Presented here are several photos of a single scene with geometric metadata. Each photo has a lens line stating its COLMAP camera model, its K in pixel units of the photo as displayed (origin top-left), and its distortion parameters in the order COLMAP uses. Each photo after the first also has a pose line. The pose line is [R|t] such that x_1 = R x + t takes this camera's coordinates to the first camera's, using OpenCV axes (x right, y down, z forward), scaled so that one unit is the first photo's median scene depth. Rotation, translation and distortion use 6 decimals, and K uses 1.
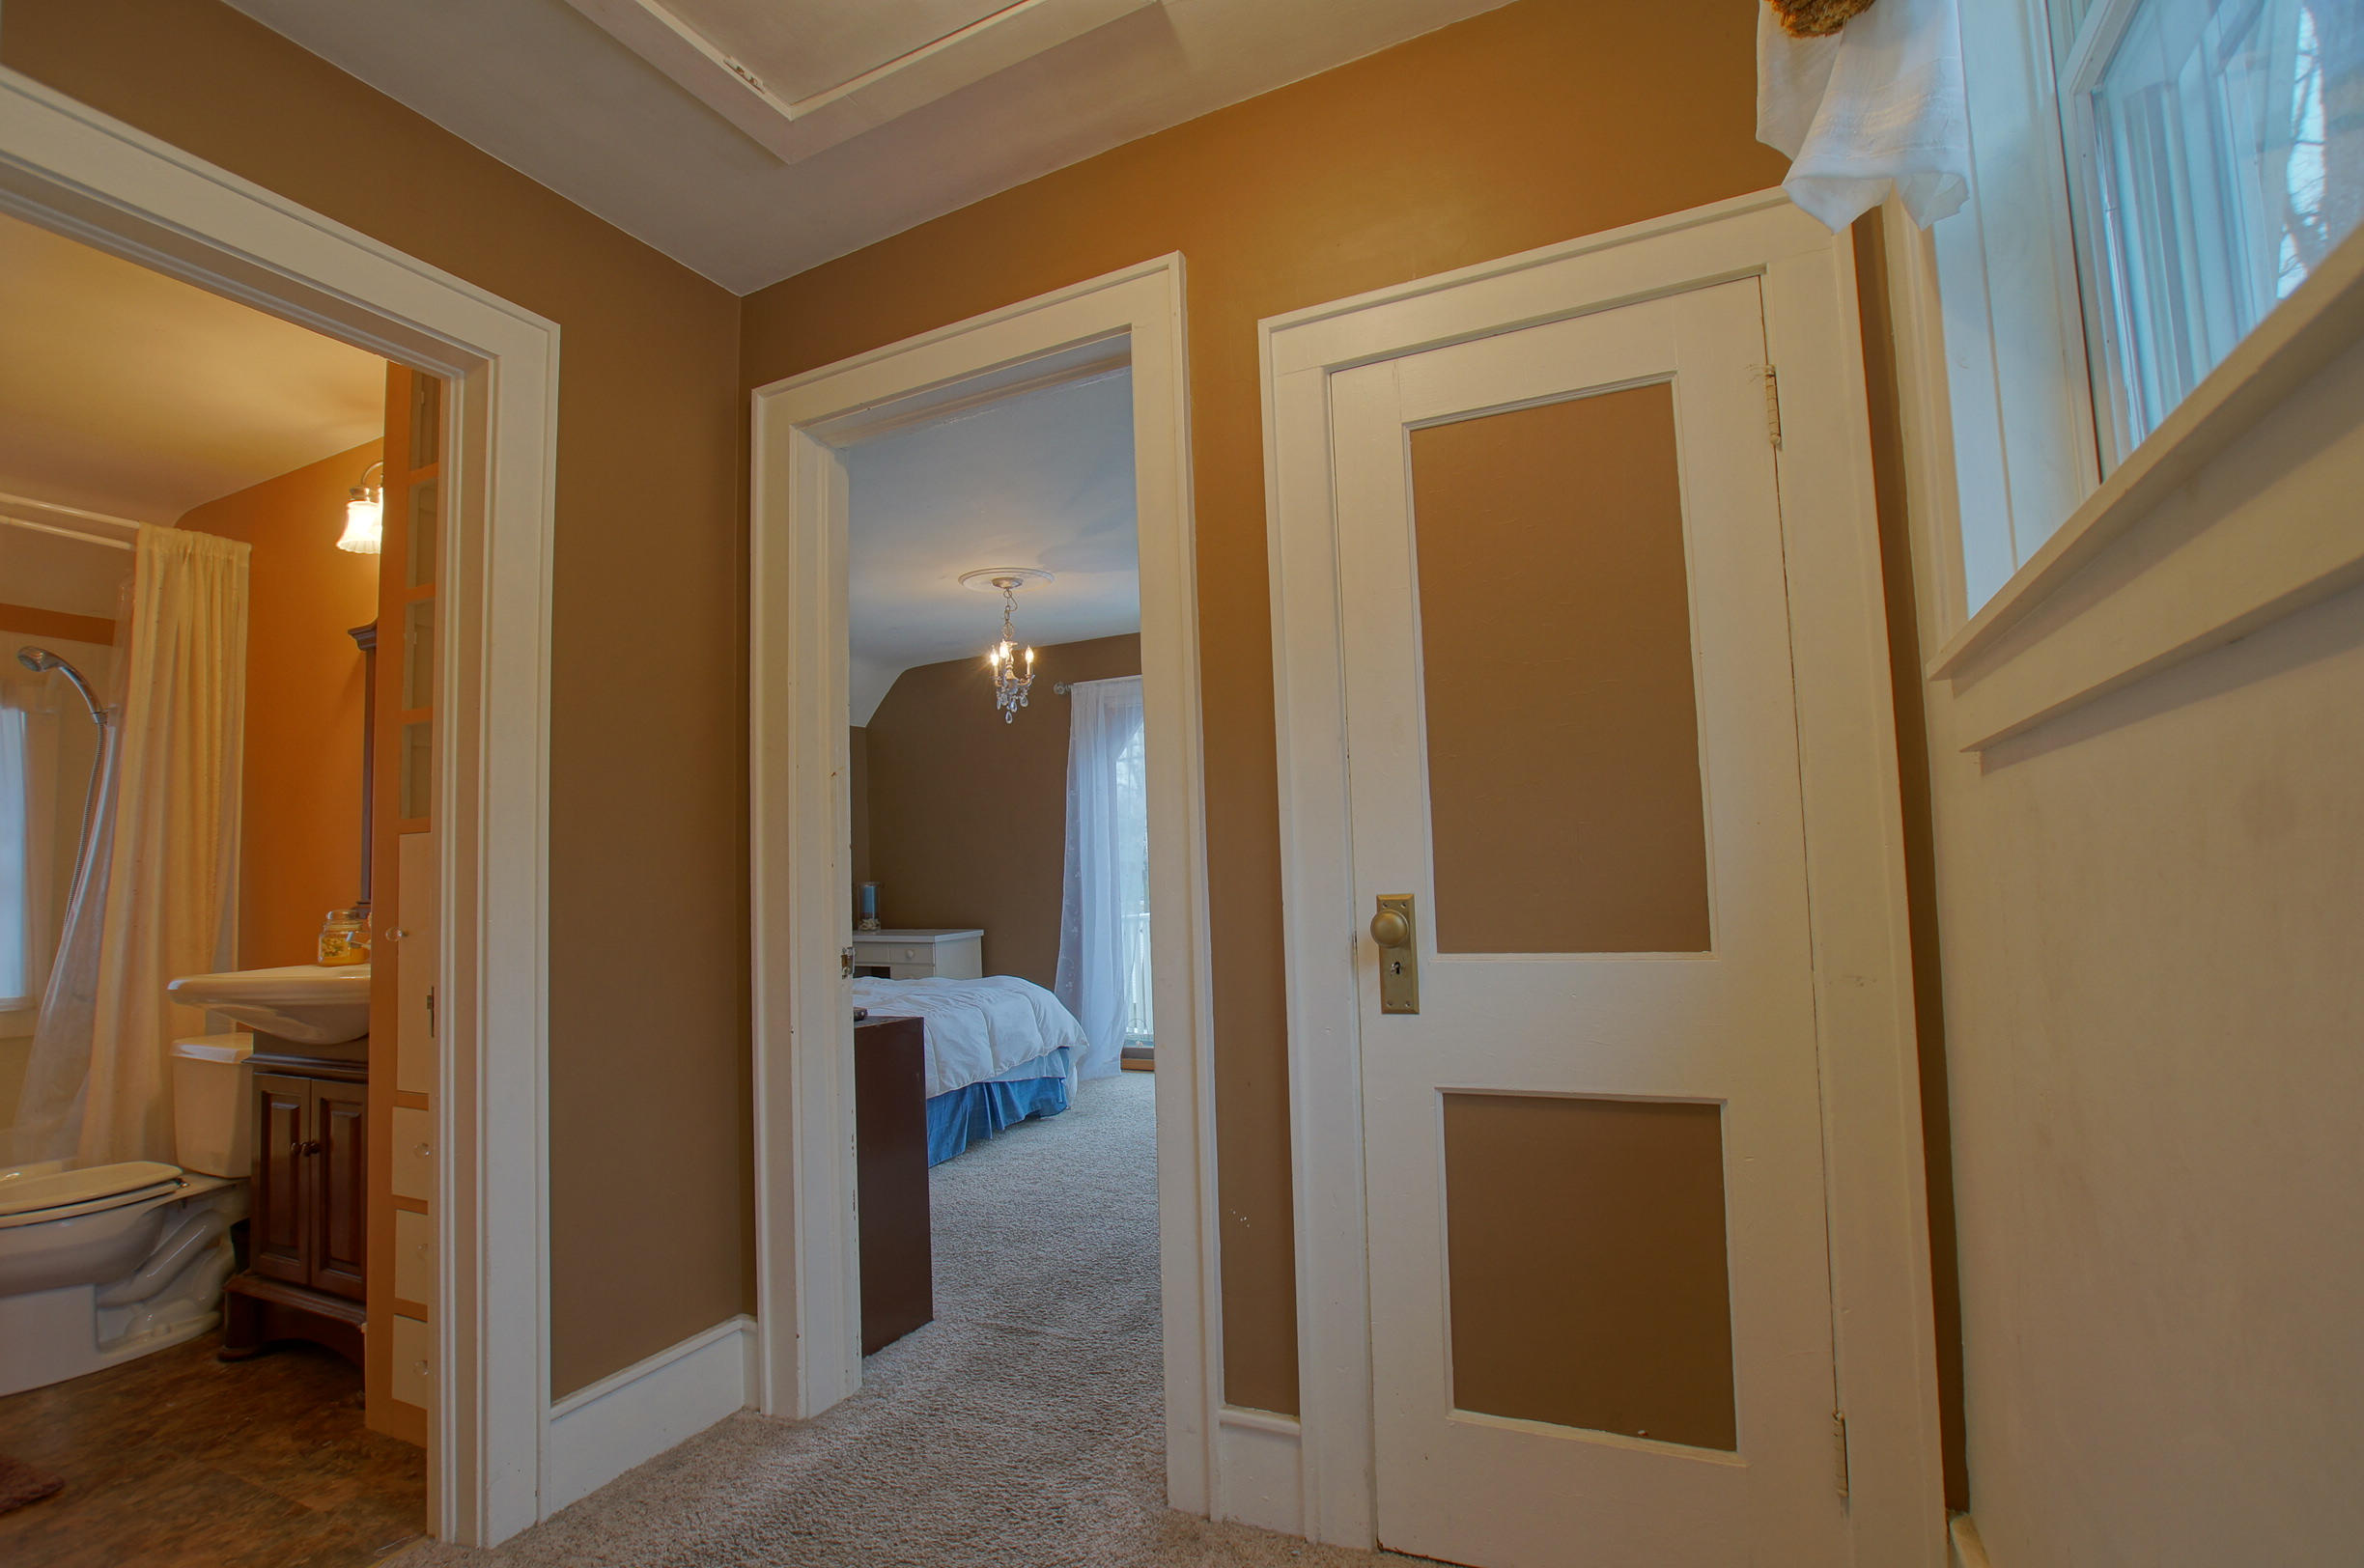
lens RADIAL K [[1128.4, 0, 1179.1], [0, 1128.4, 796.0], [0, 0, 1]] dist [-0.055535, 0.021215]
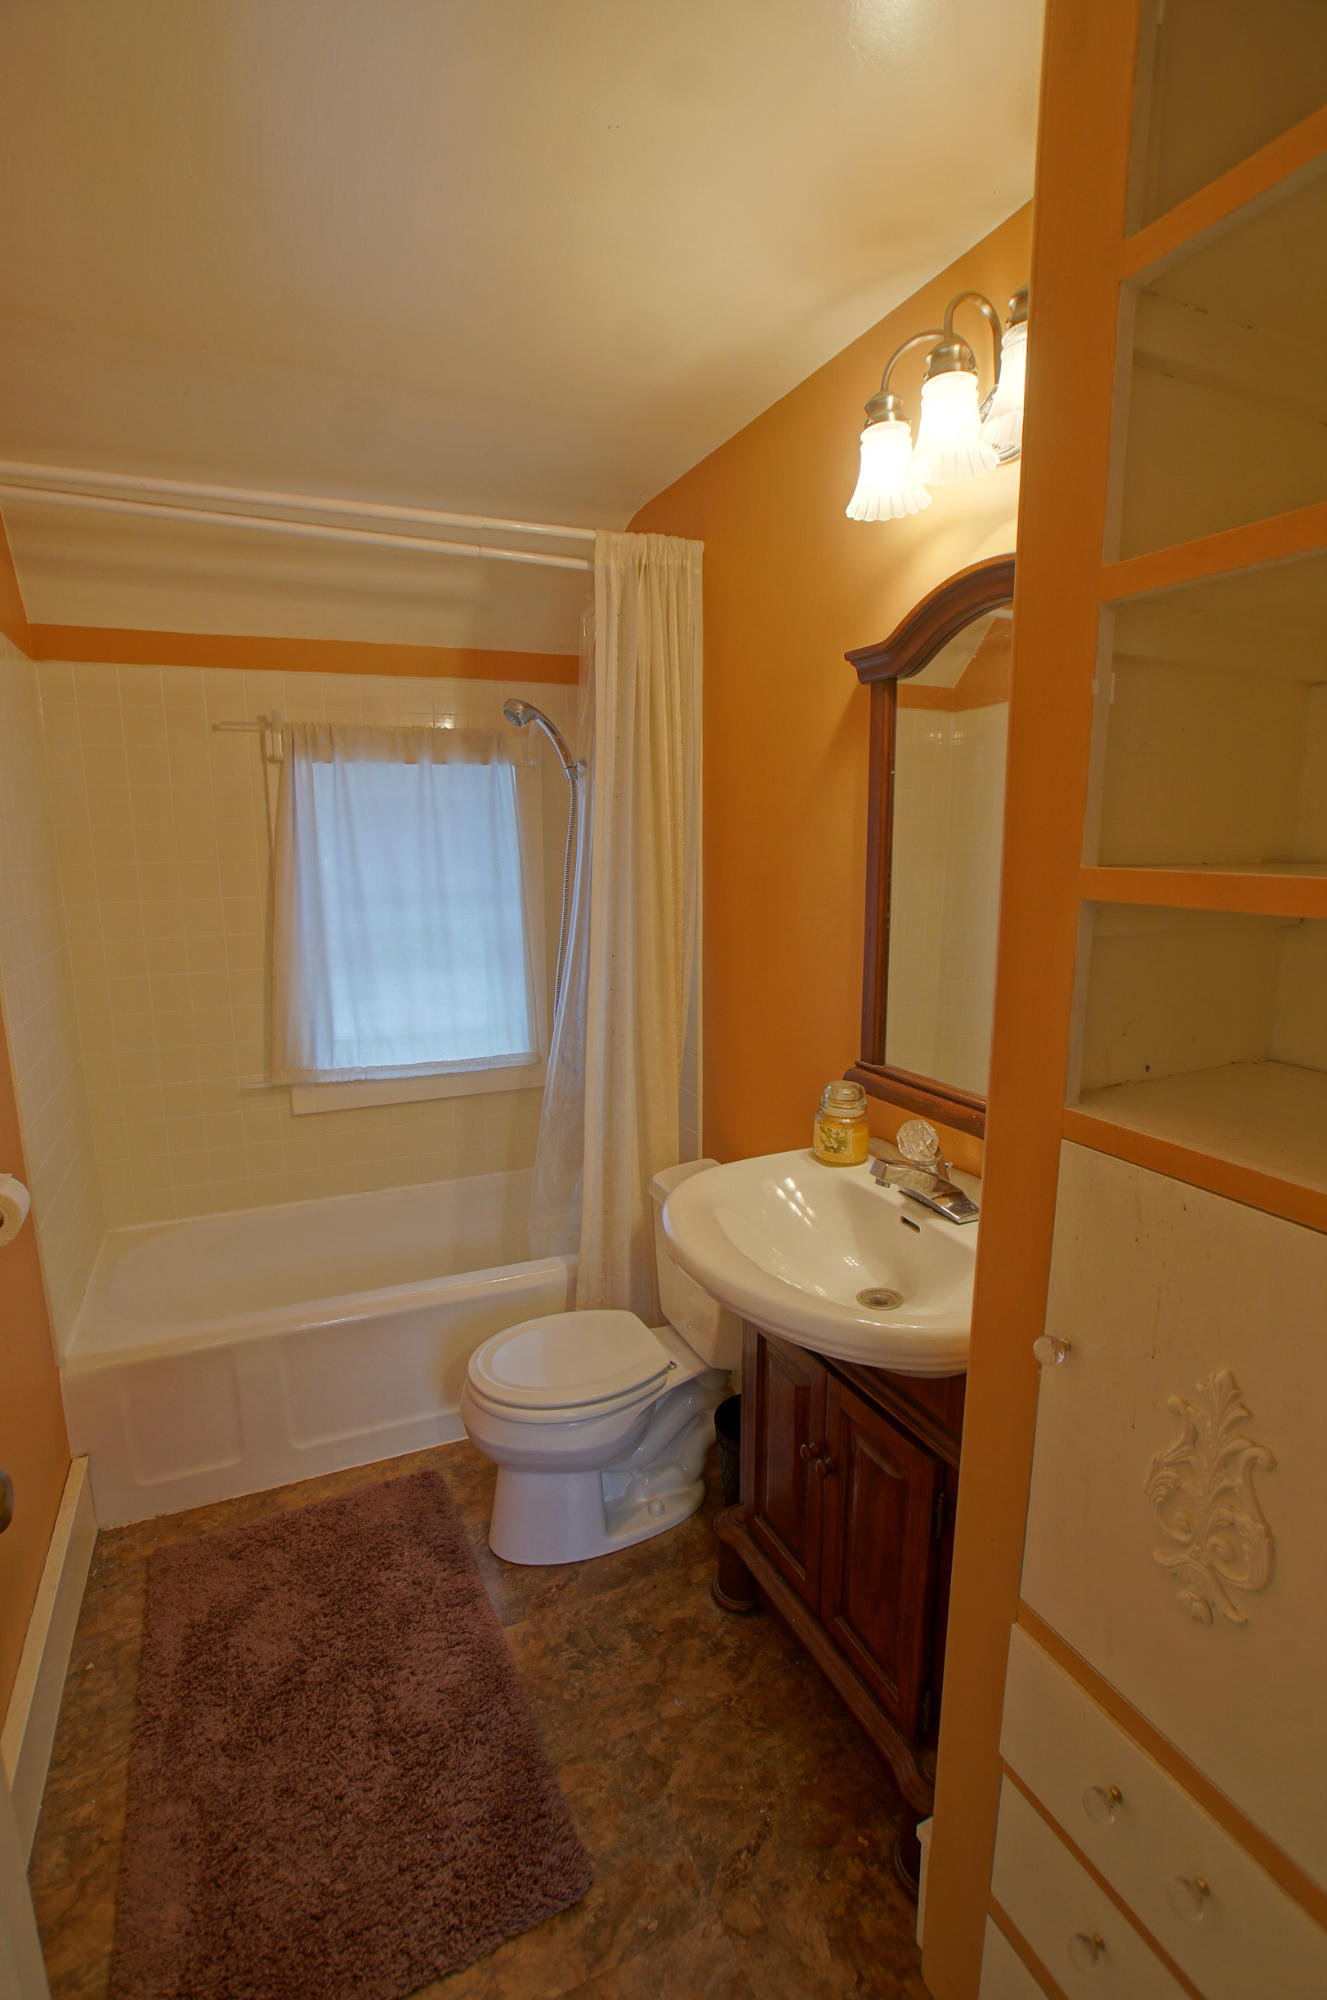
lens RADIAL K [[954.7, 0, 665.4], [0, 954.7, 1017.7], [0, 0, 1]] dist [-0.055535, 0.021215]
pose [[0.771155, 0.151433, -0.618375, -0.424084], [0.027267, 0.962552, 0.269722, -0.090099], [0.636063, -0.224859, 0.738148, 0.433786]]
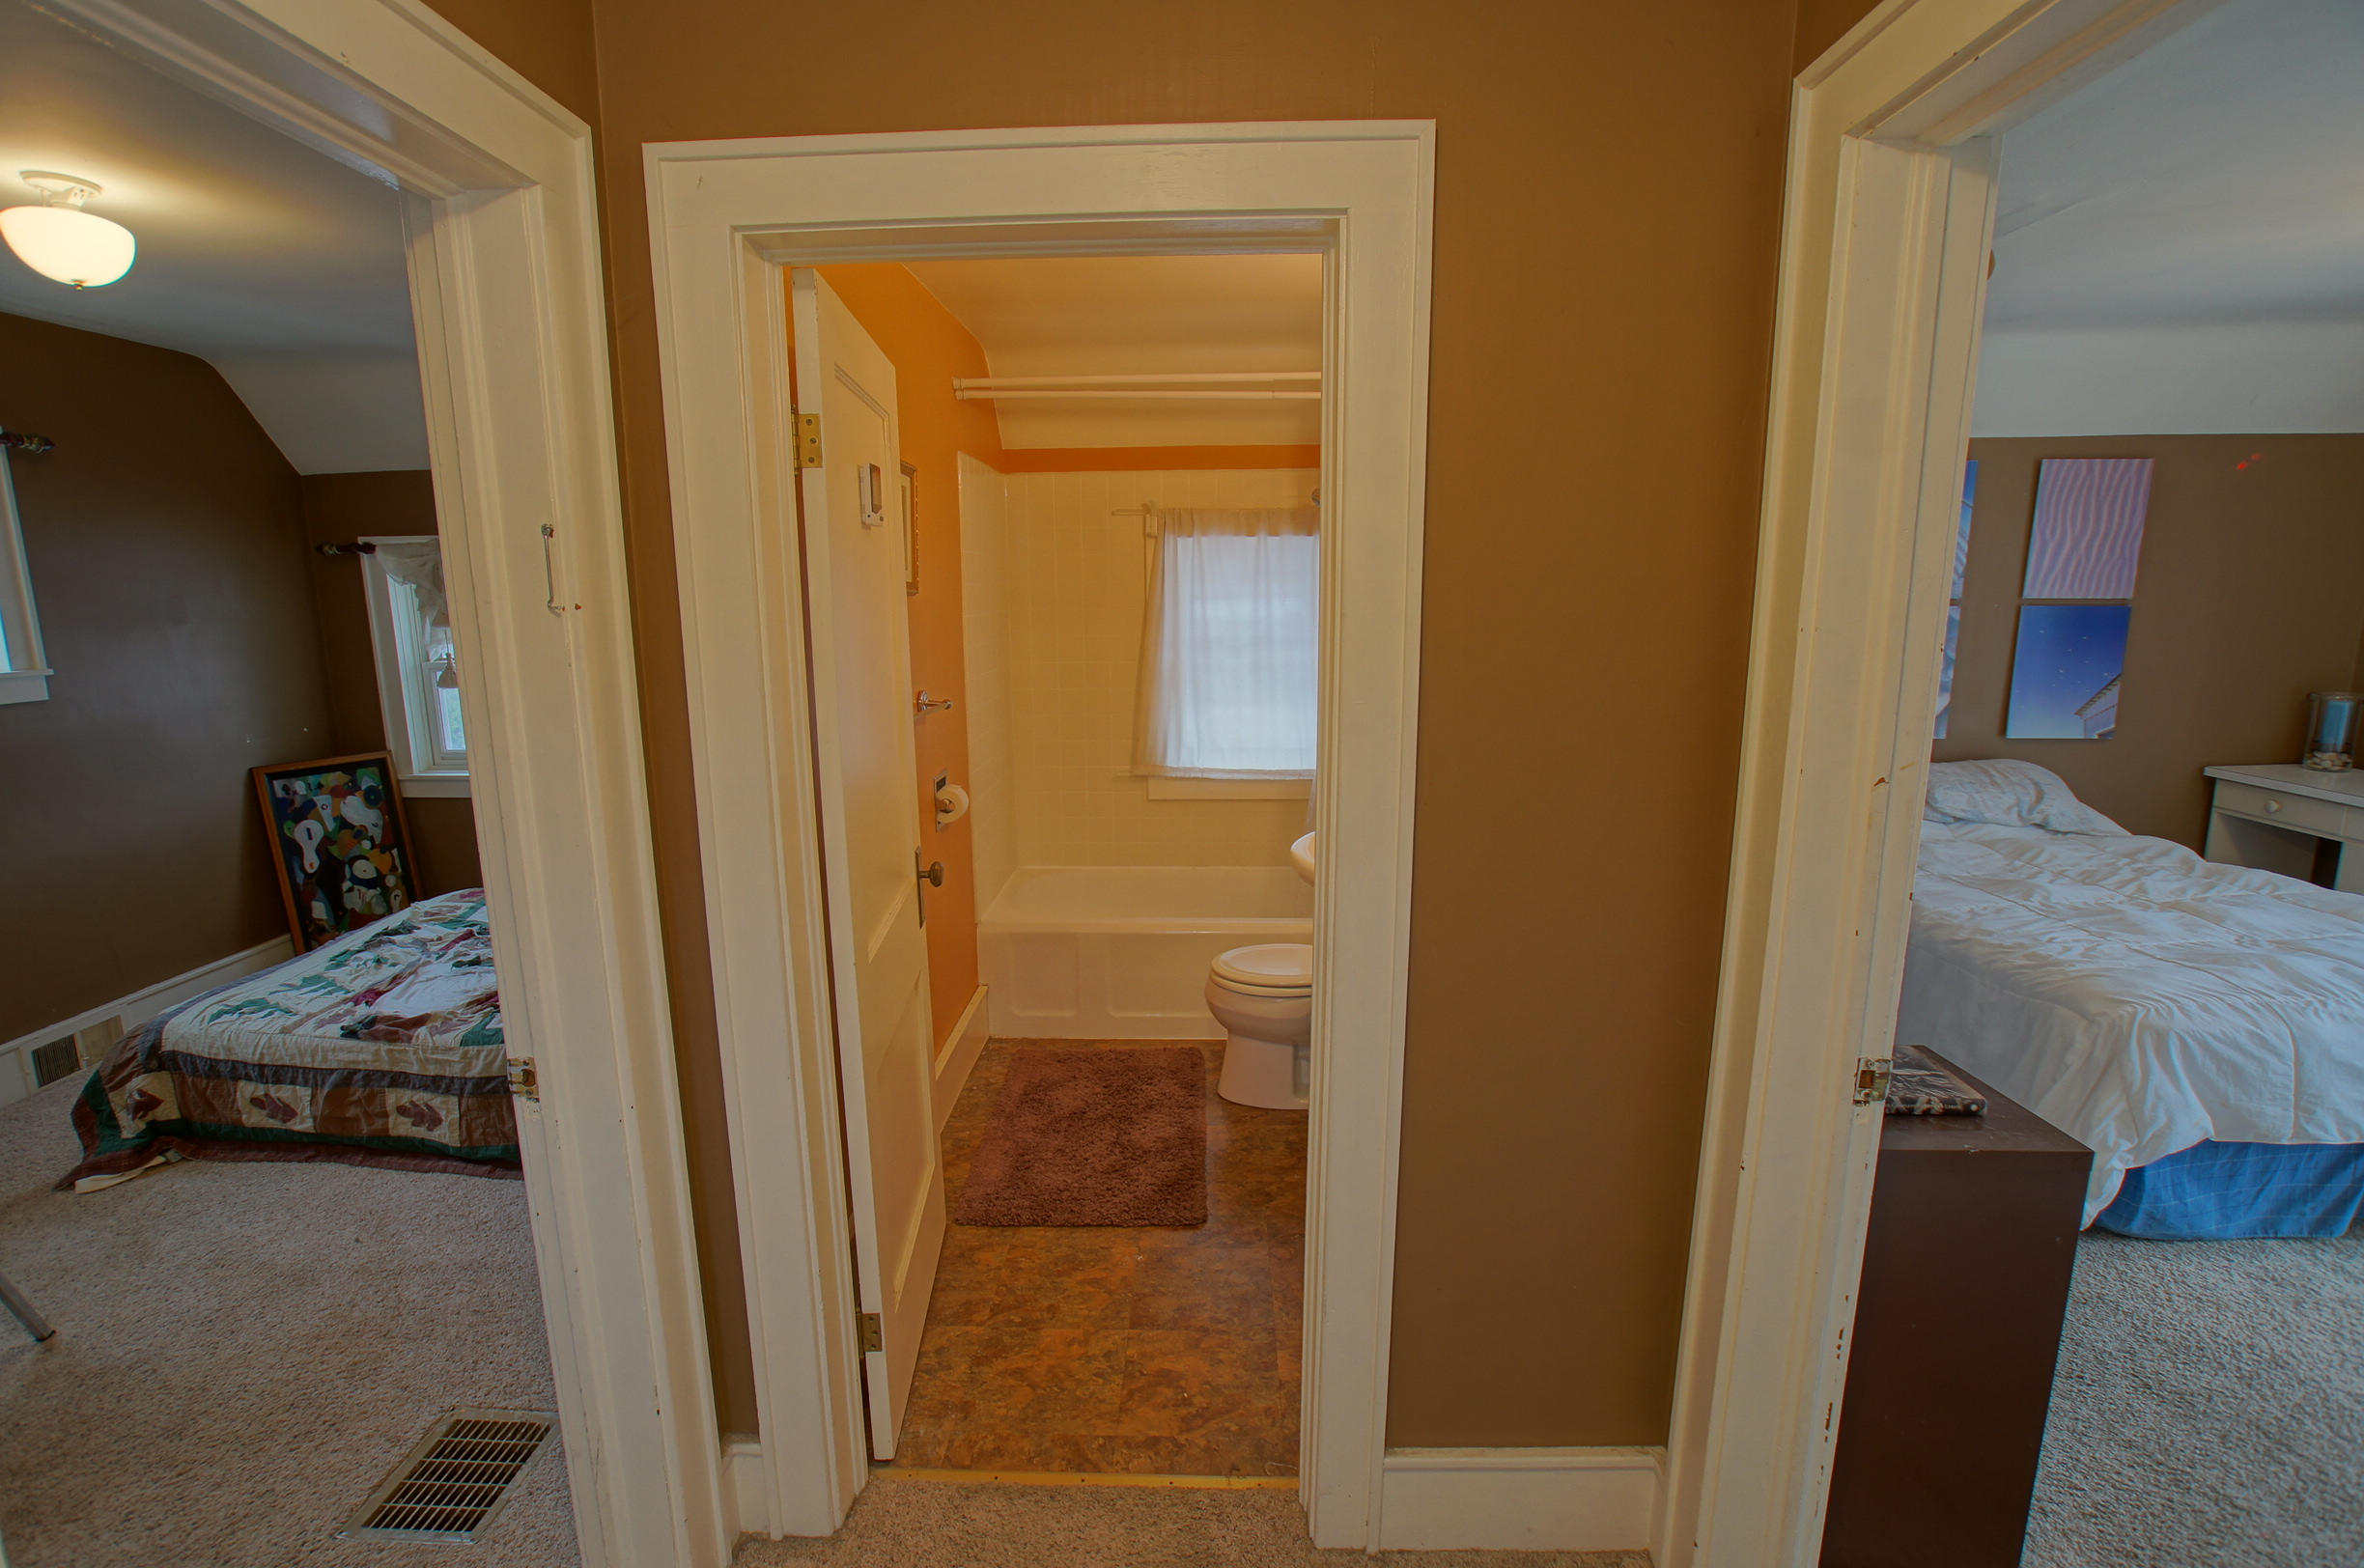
lens RADIAL K [[1128.4, 0, 1147.7], [0, 1128.4, 799.3], [0, 0, 1]] dist [-0.055535, 0.021215]
pose [[0.391503, 0.209036, -0.896119, 0.041462], [0.061560, 0.965724, 0.252167, -0.129129], [0.918115, -0.153889, 0.365215, 0.329099]]
